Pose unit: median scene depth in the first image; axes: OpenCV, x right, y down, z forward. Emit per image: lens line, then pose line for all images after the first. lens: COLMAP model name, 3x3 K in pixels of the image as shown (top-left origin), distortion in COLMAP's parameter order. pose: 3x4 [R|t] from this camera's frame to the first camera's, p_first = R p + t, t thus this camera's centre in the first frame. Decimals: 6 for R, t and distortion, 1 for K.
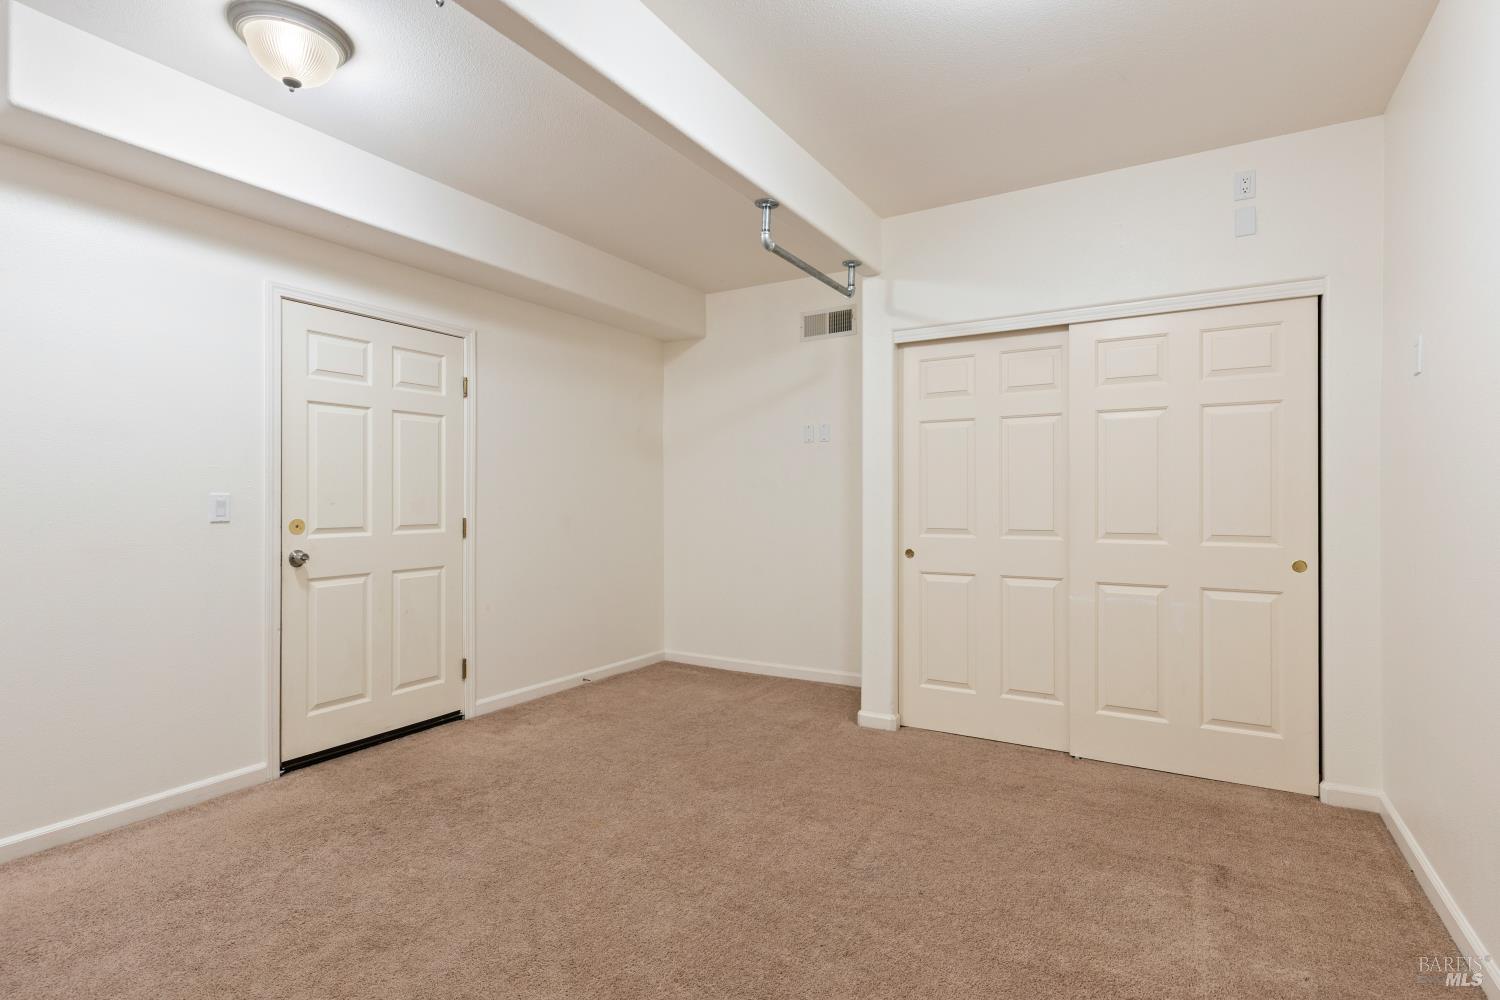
lens RADIAL K [[730.8, 0, 750.0], [0, 730.8, 500.0], [0, 0, 1]] dist [0.004820, 0.000804]
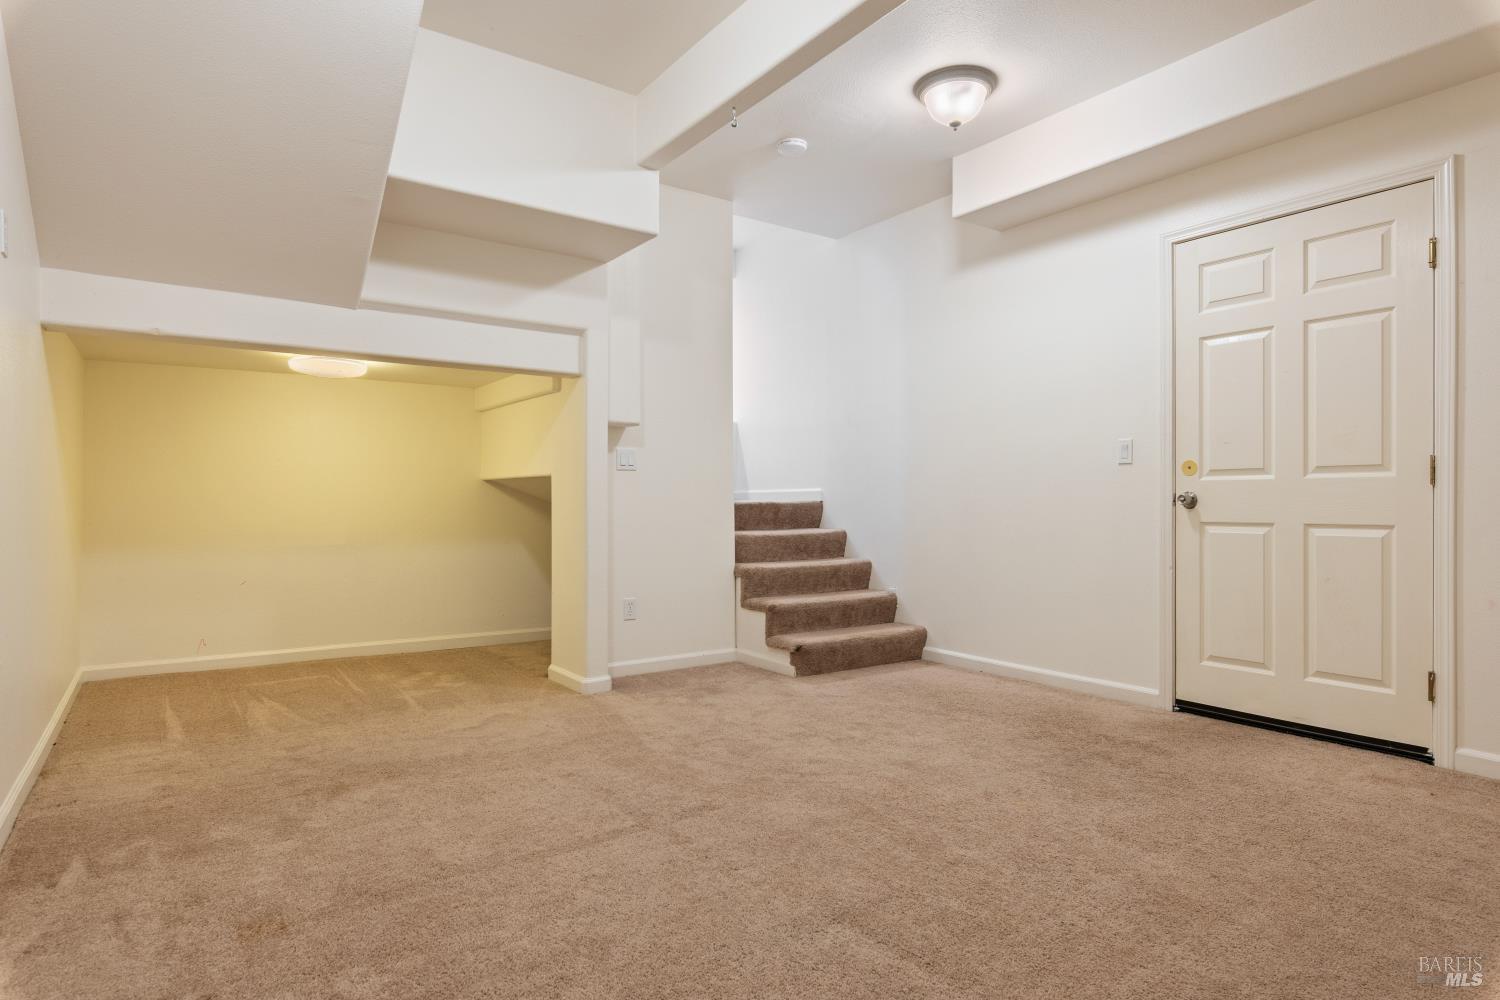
lens RADIAL K [[837.4, 0, 750.0], [0, 837.4, 500.0], [0, 0, 1]] dist [-0.002183, -0.000383]
pose [[-0.406660, -0.000132, -0.913579, 0.645398], [-0.002919, 0.999995, 0.001155, 0.078823], [0.913575, 0.003137, -0.406659, 0.902503]]
